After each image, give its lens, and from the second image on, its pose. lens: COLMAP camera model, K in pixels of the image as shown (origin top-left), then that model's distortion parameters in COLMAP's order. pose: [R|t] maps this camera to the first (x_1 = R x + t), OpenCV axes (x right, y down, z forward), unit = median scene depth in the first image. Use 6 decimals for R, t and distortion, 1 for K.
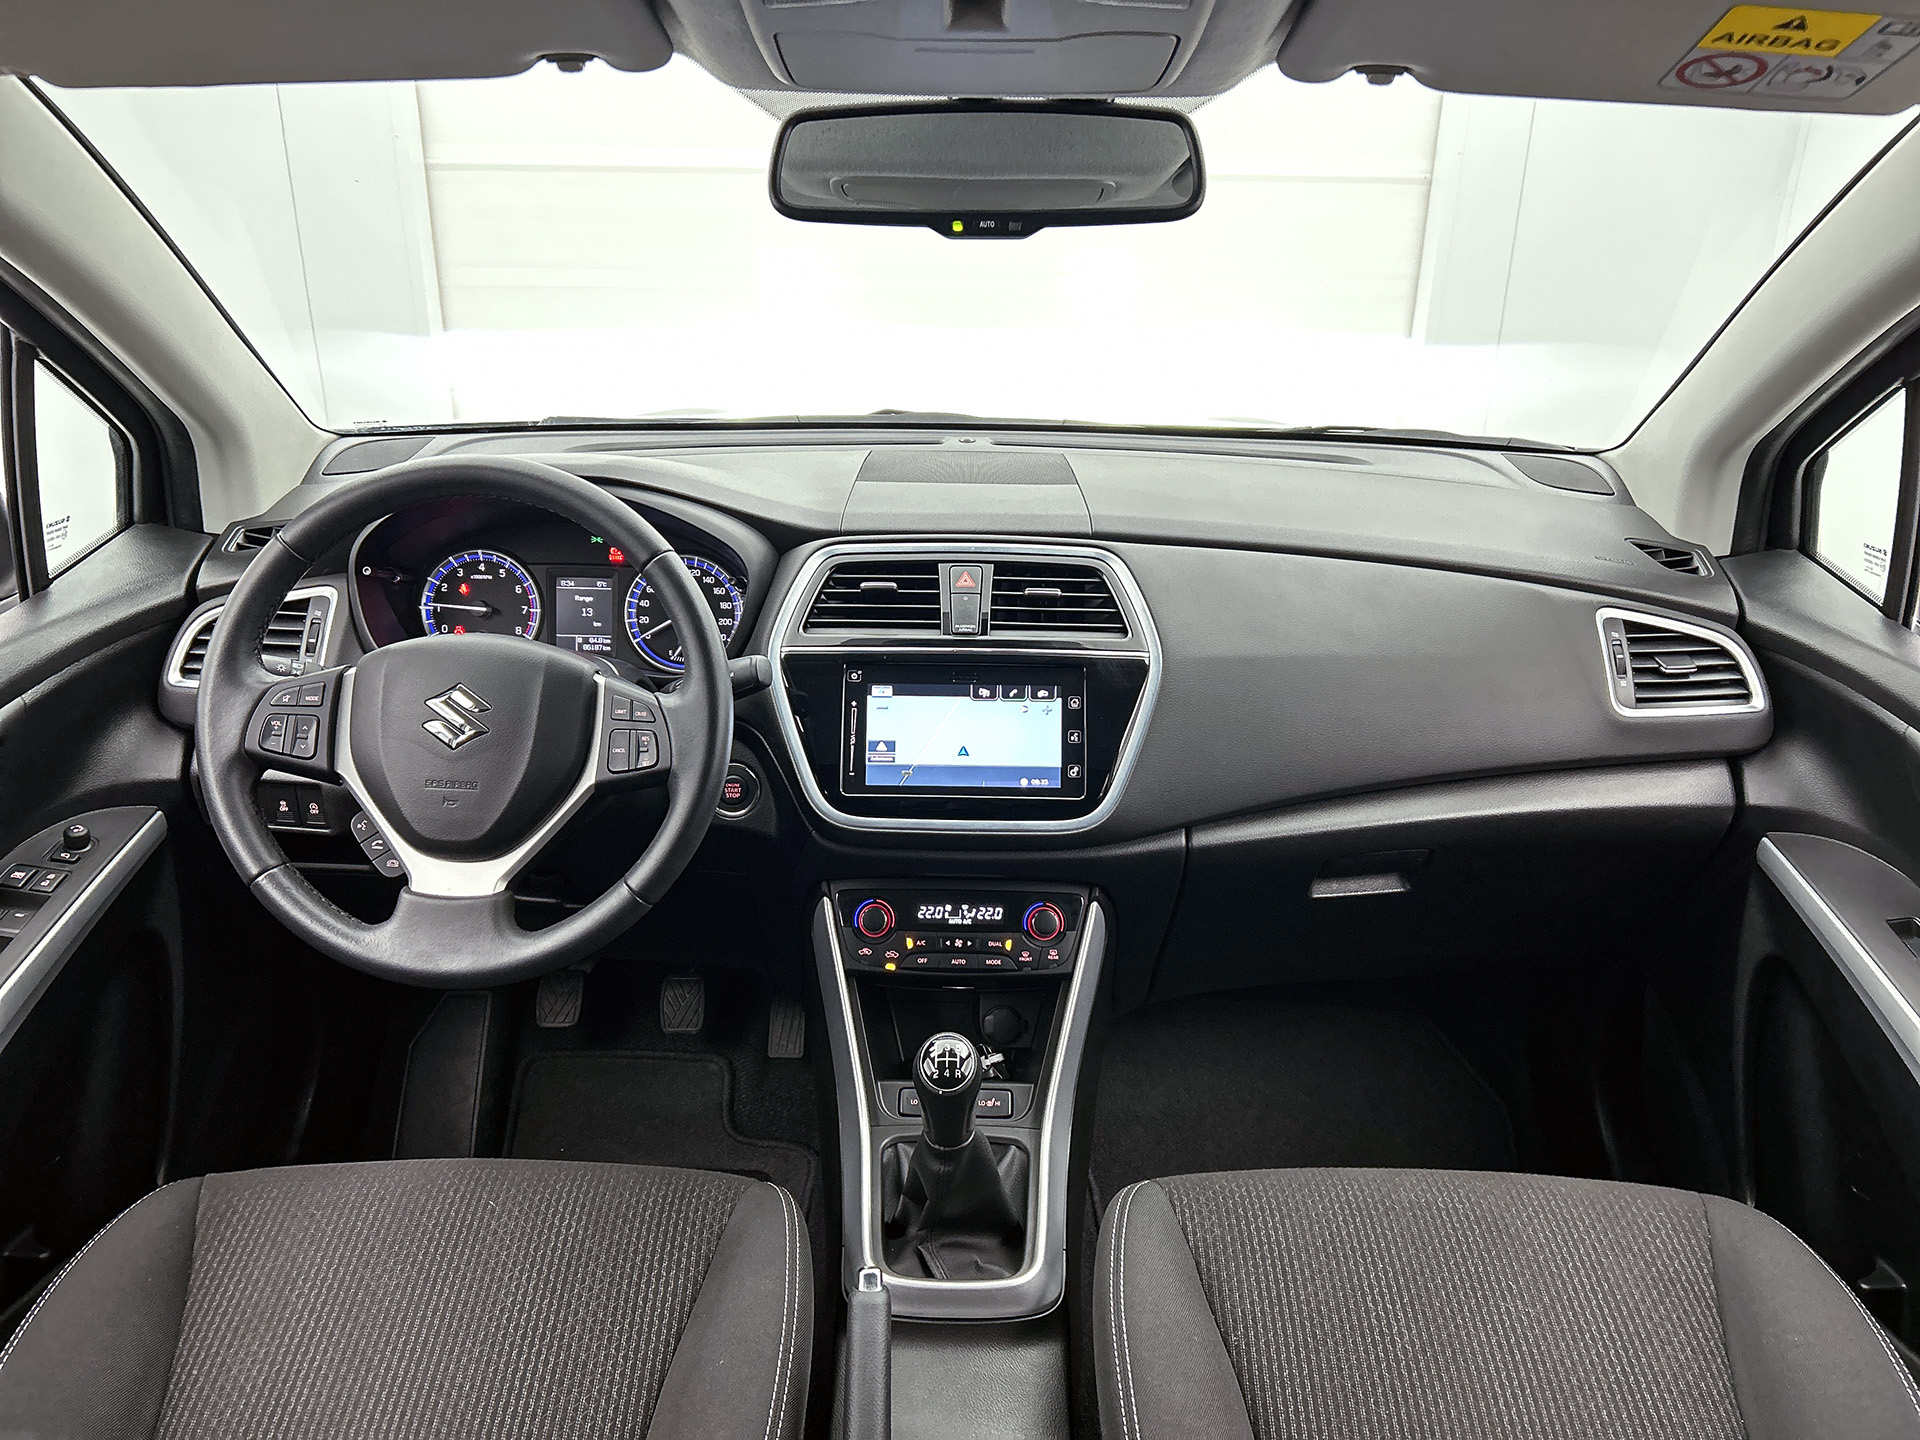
lens RADIAL K [[1427.5, 0, 957.0], [0, 1427.5, 718.7], [0, 0, 1]] dist [0.083396, -0.176702]
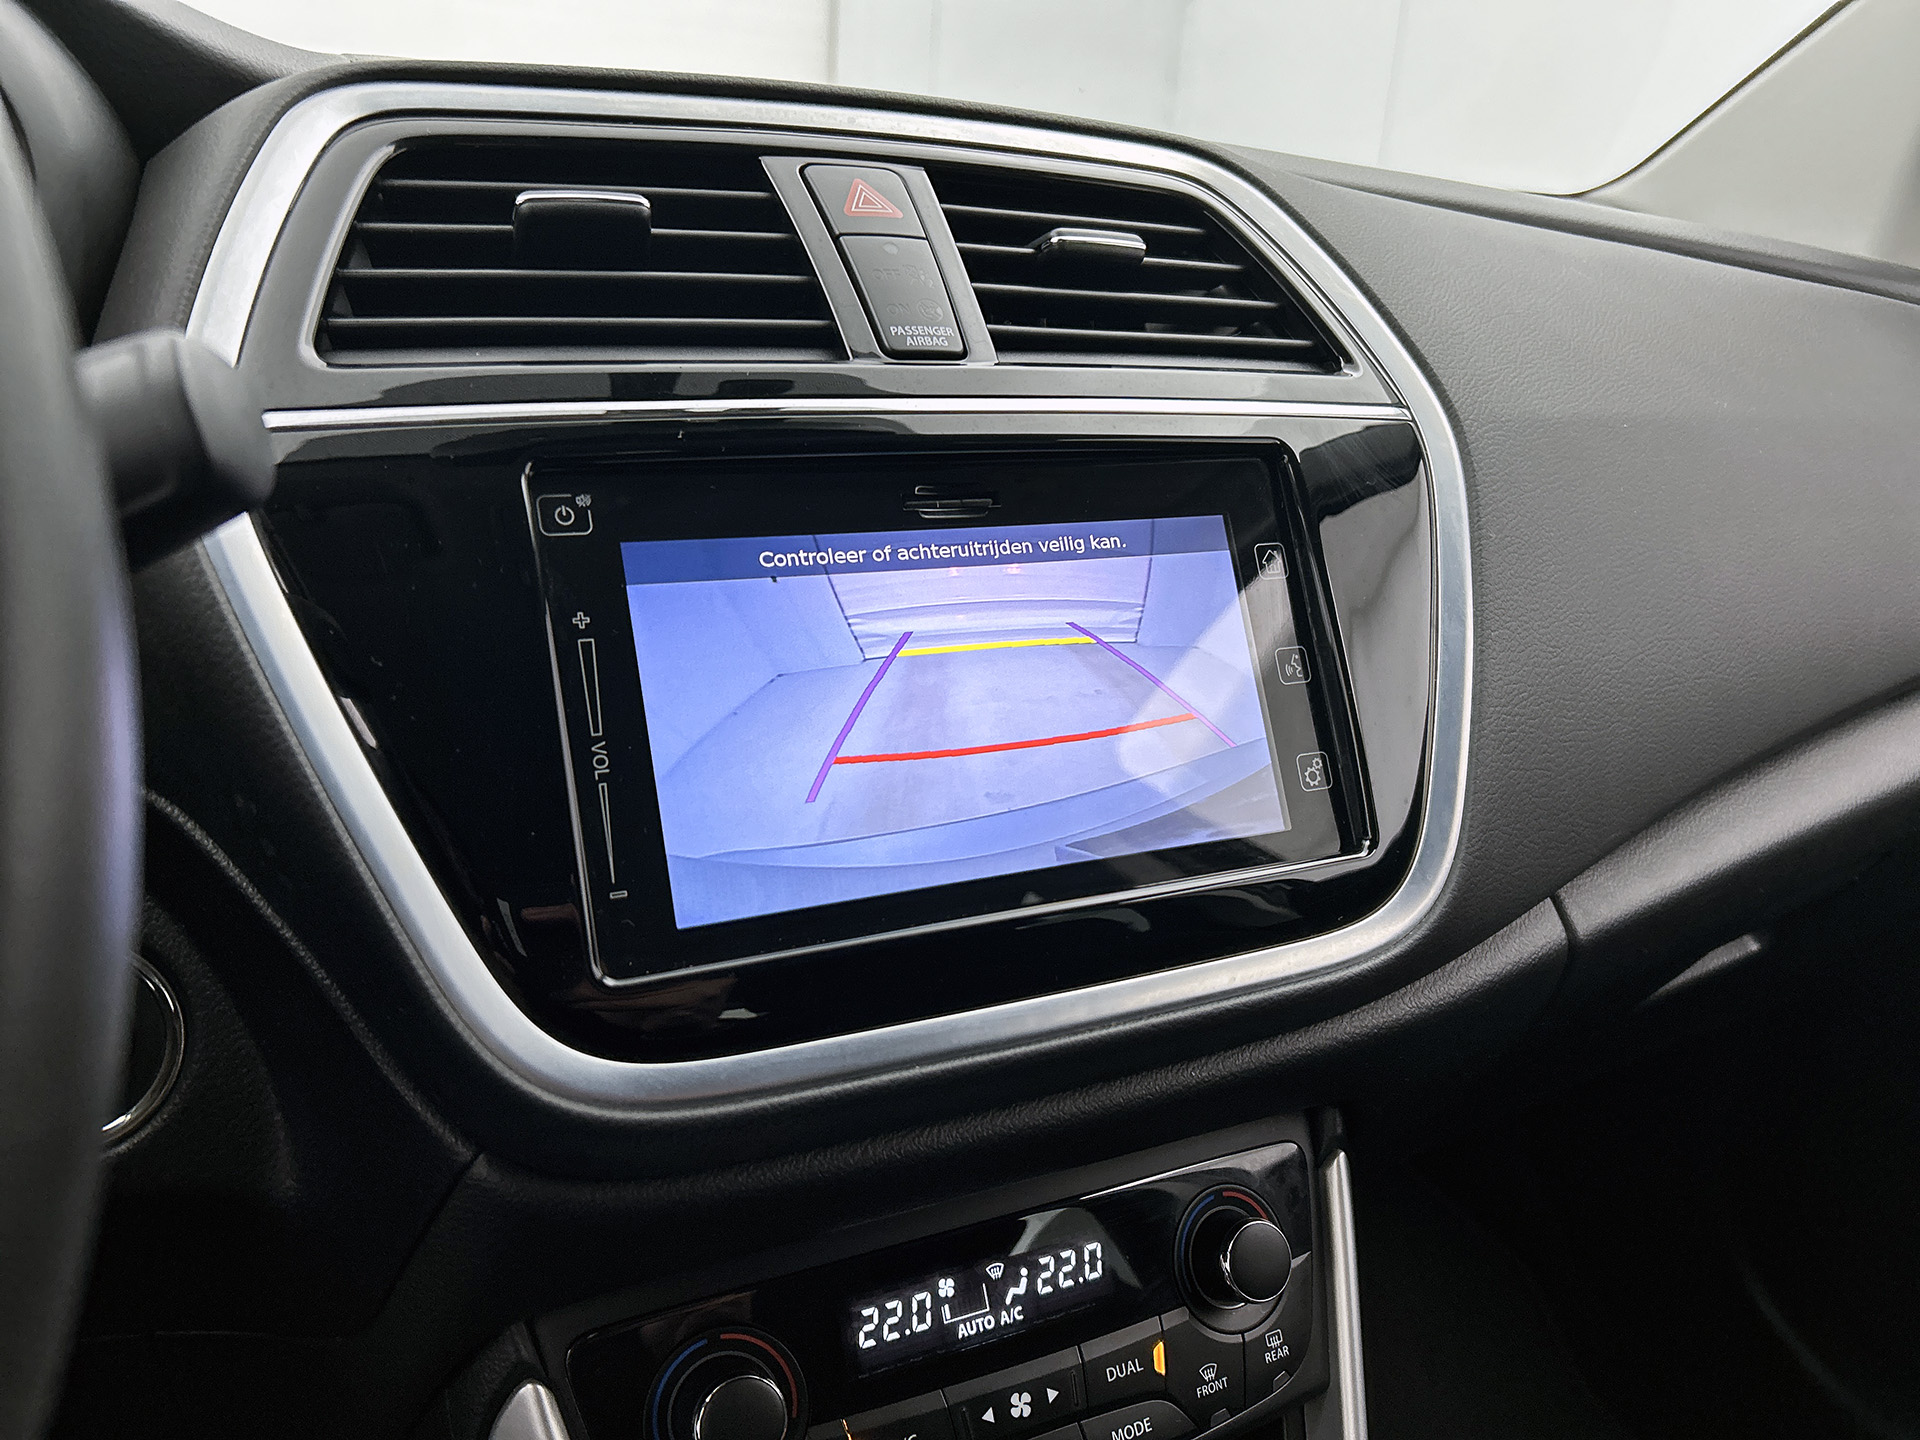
lens RADIAL K [[1461.4, 0, 961.7], [0, 1461.4, 726.0], [0, 0, 1]] dist [-0.000151, -0.010157]
pose [[0.894992, -0.113778, 0.431327, -0.122276], [0.131788, 0.991205, -0.011990, 0.019501], [-0.426170, 0.067575, 0.902116, 0.713885]]
